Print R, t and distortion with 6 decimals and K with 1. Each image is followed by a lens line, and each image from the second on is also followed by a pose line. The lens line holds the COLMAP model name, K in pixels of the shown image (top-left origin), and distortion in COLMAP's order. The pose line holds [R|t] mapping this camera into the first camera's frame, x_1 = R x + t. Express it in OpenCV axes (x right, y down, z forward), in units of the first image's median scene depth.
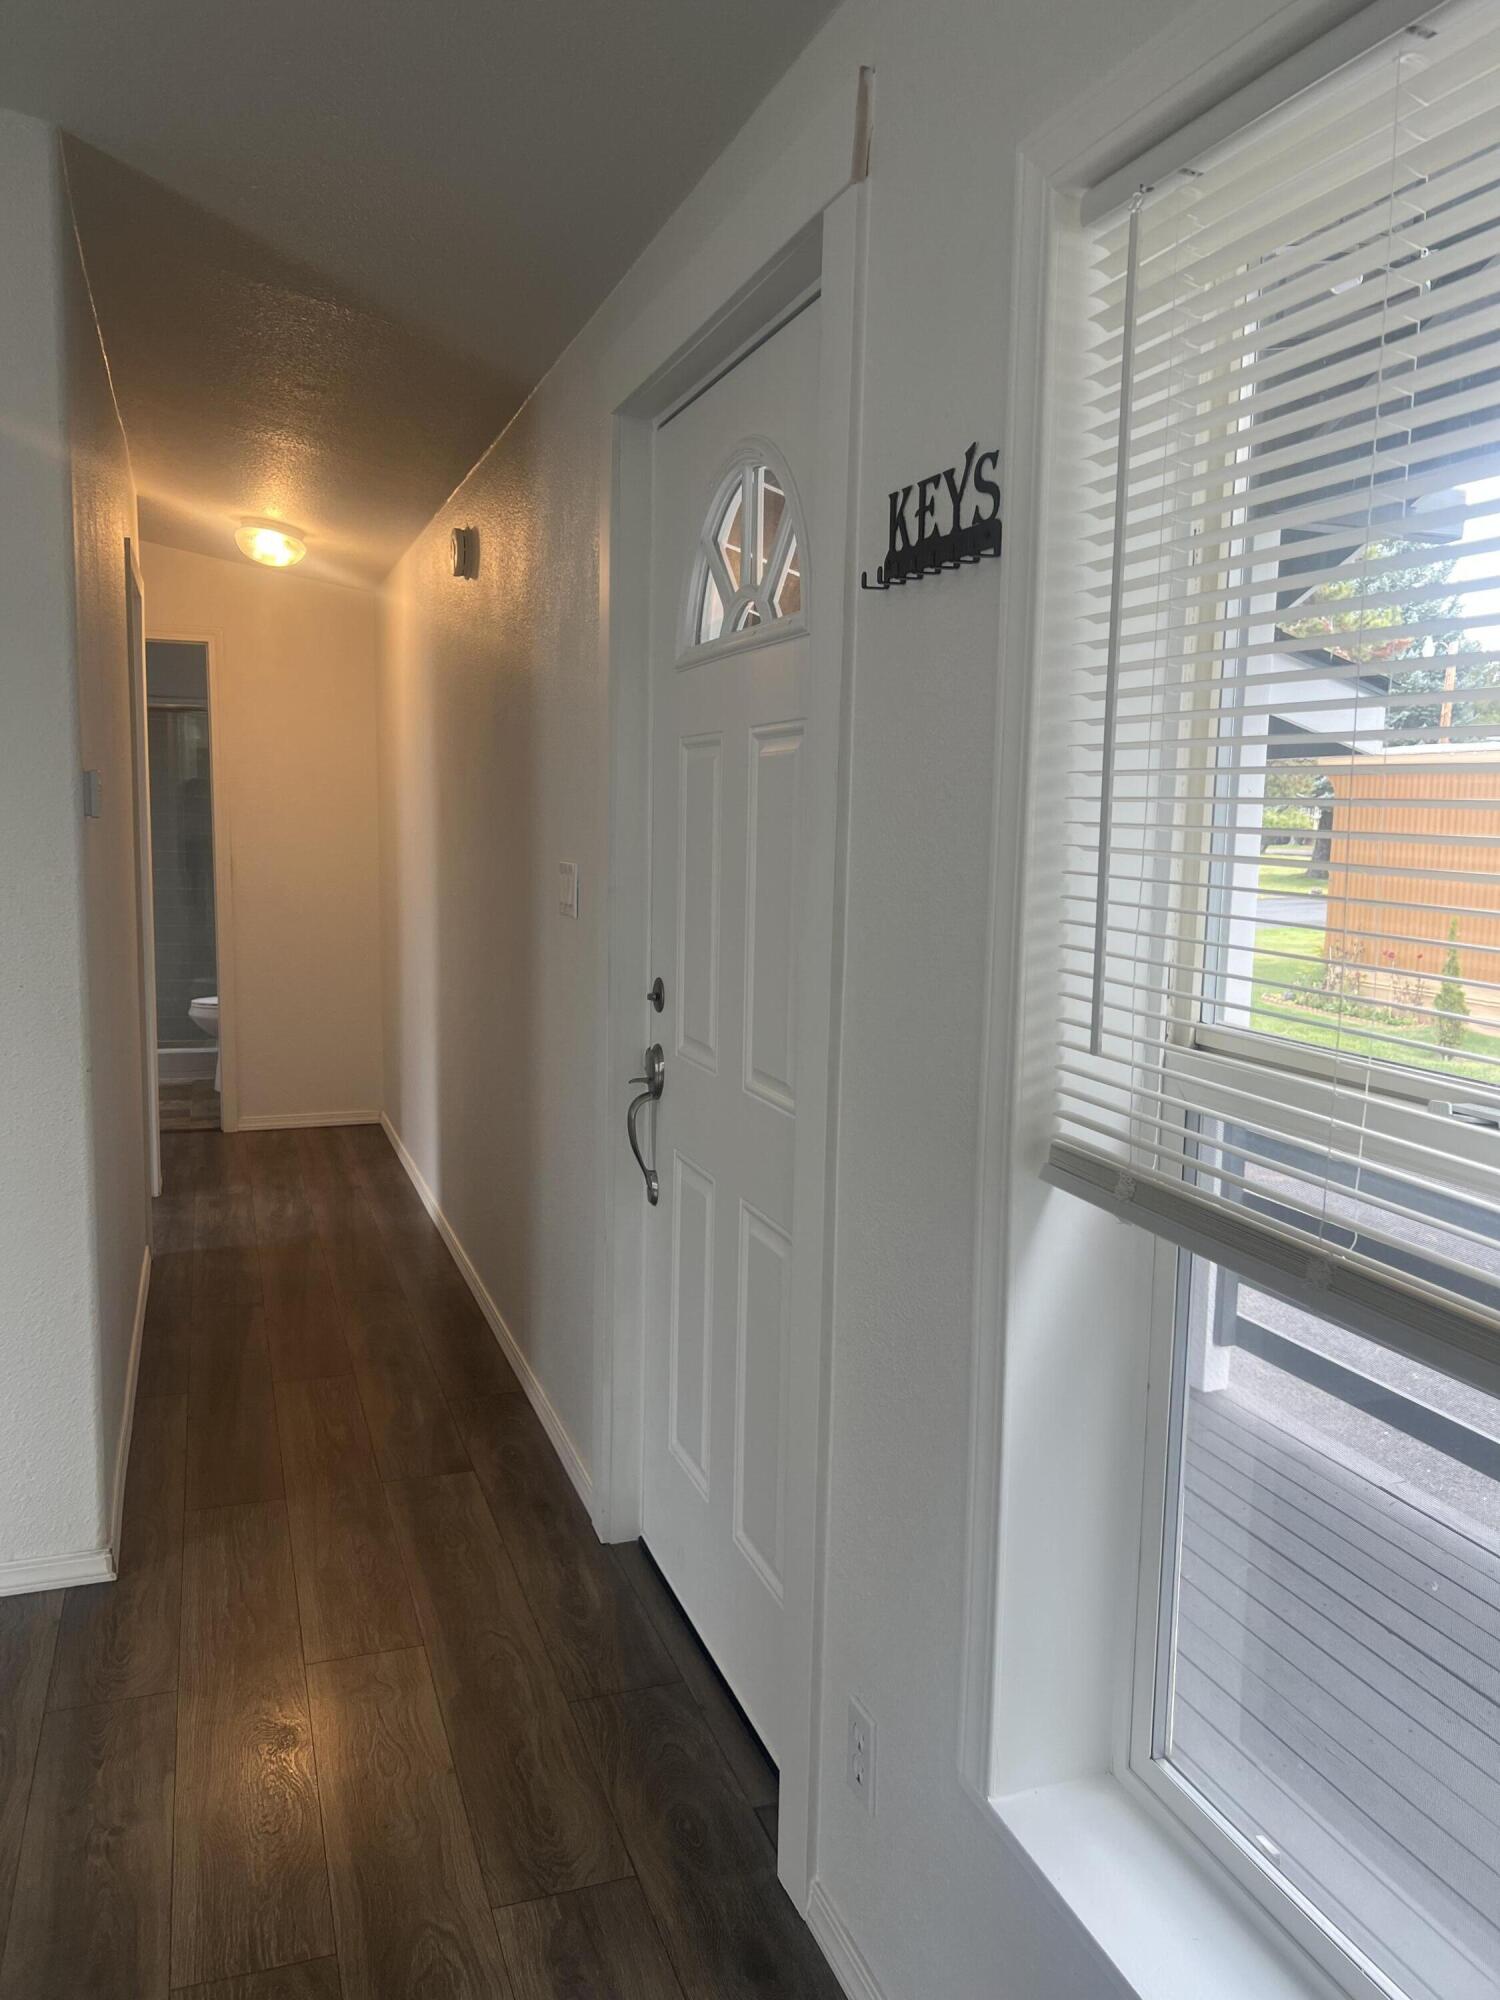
lens RADIAL K [[1495.8, 0, 741.4], [0, 1495.8, 1004.6], [0, 0, 1]] dist [0.051743, -0.058988]
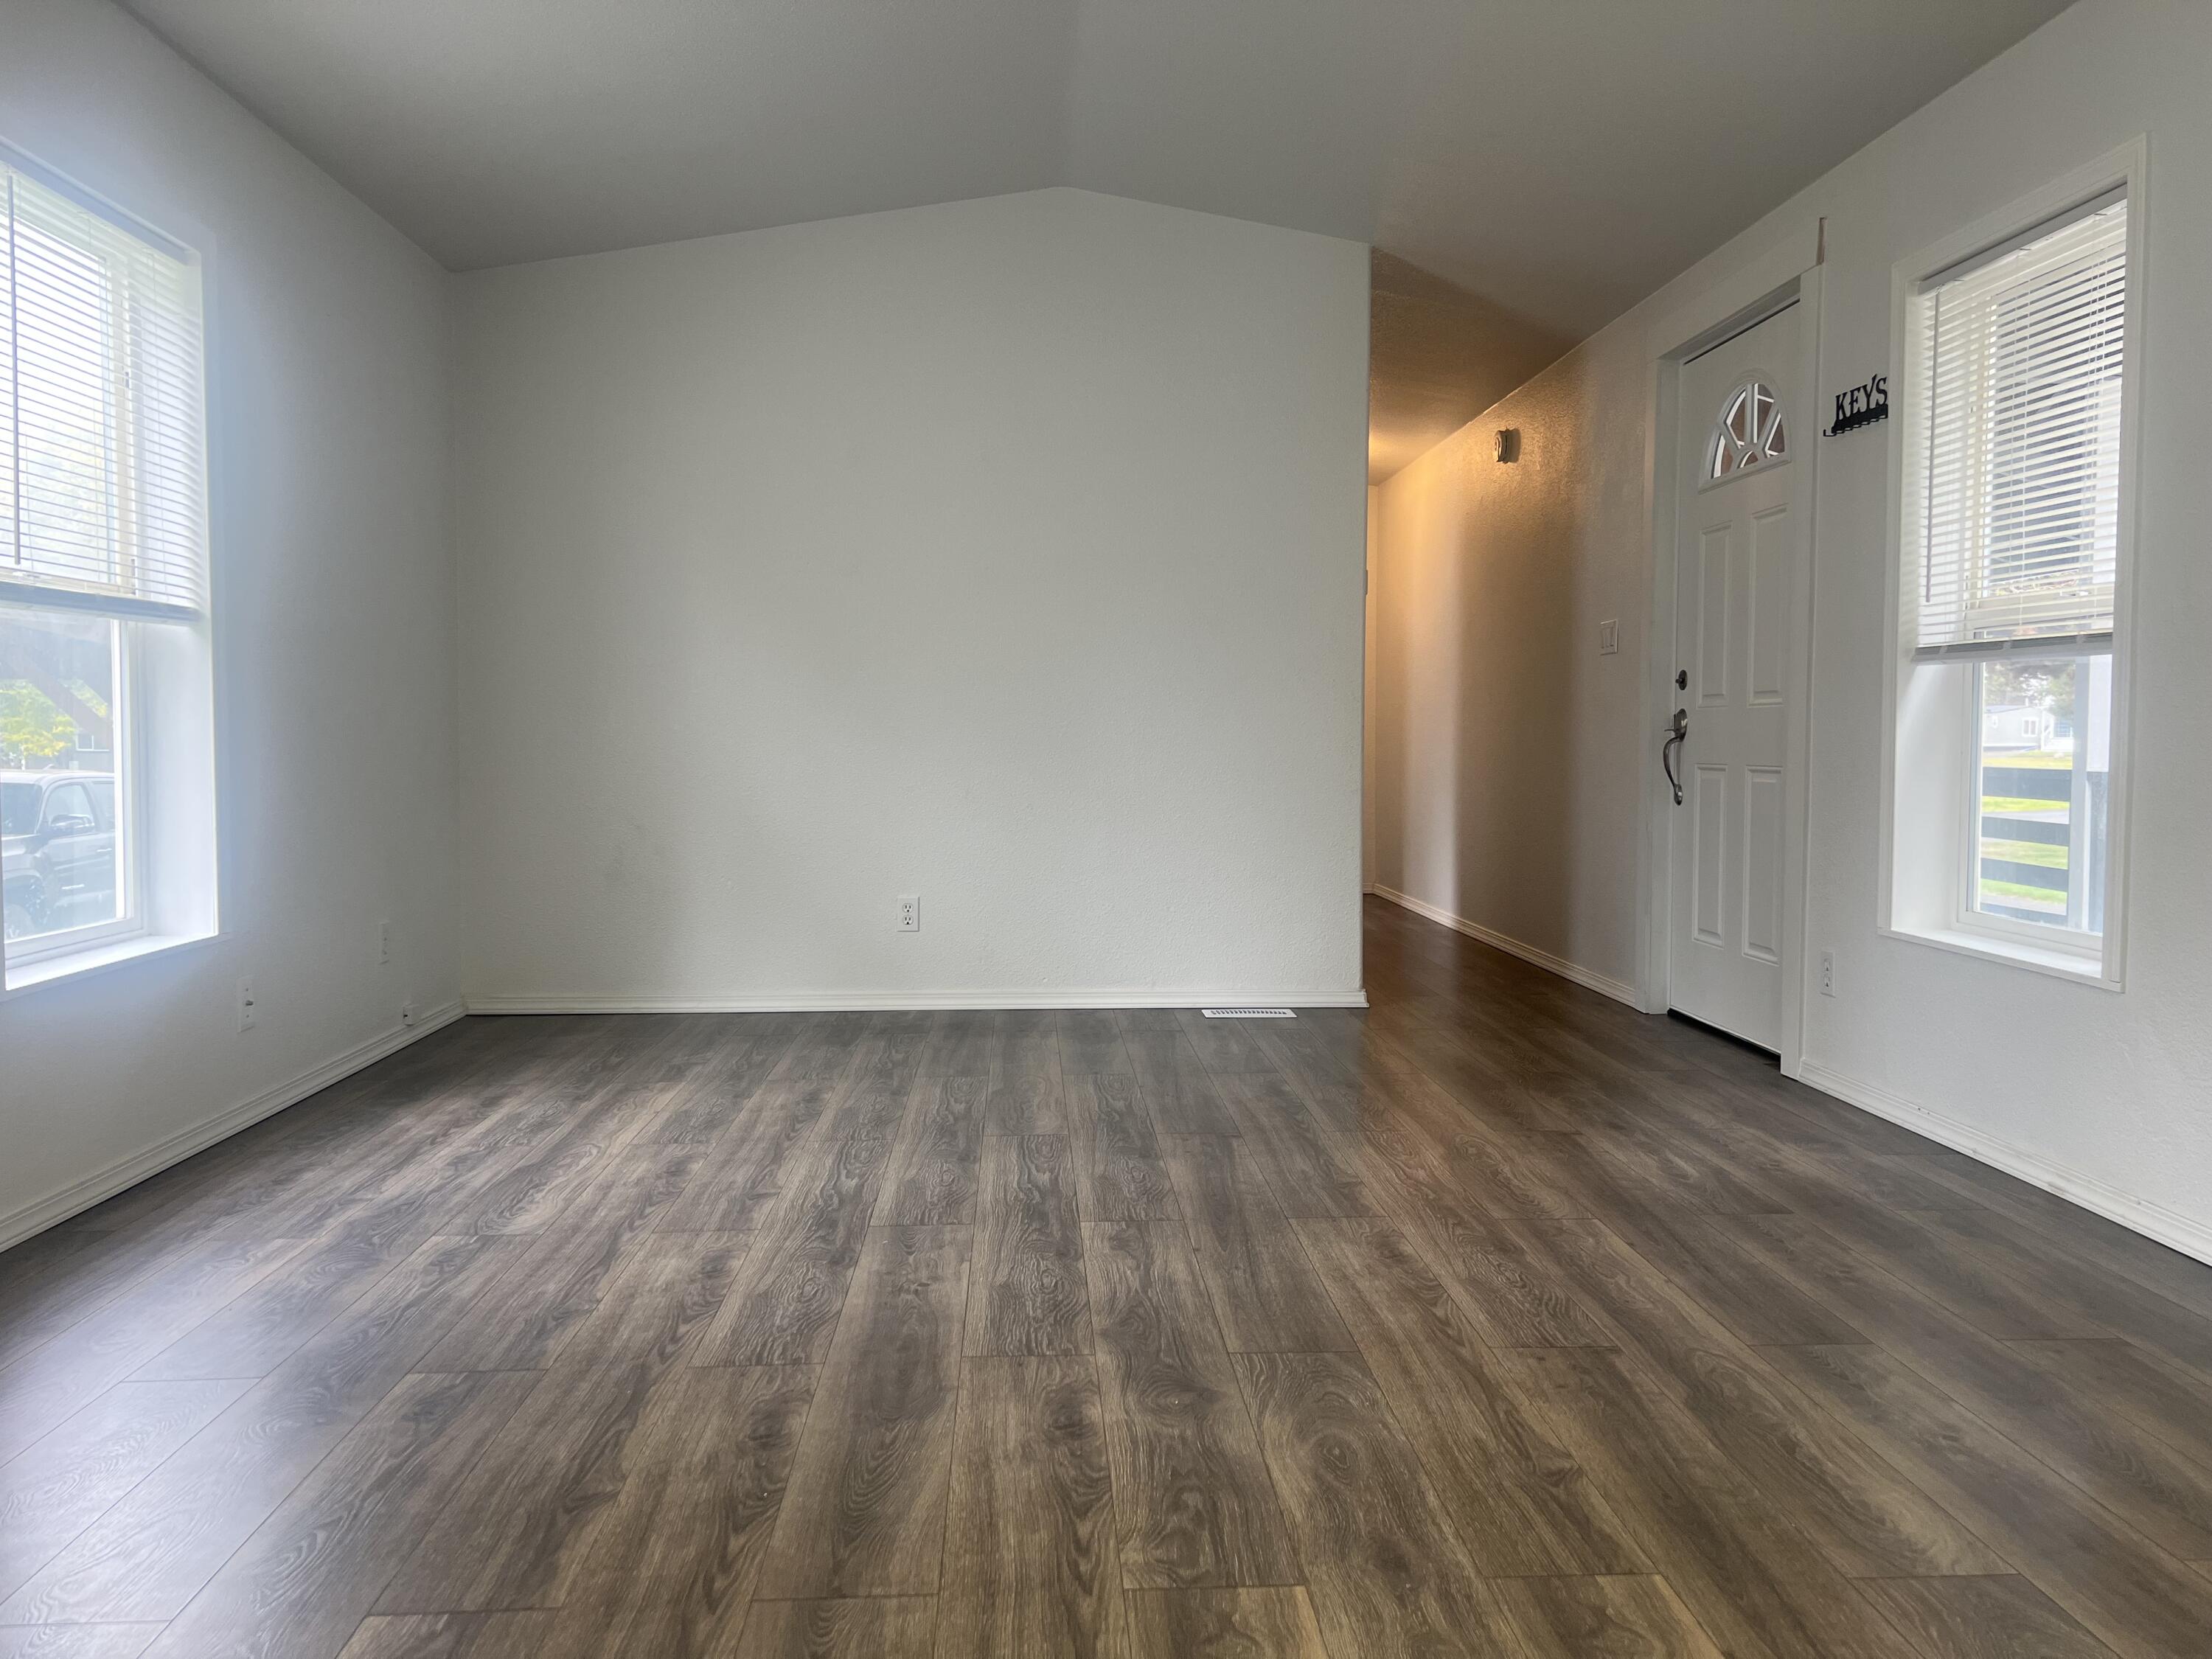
lens RADIAL K [[1654.4, 0, 1122.4], [0, 1654.4, 811.2], [0, 0, 1]] dist [0.051743, -0.058988]
pose [[0.962404, -0.005311, -0.271569, -0.272650], [-0.017357, 0.996563, -0.081000, 0.541436], [0.271065, 0.082668, 0.959004, -1.762748]]
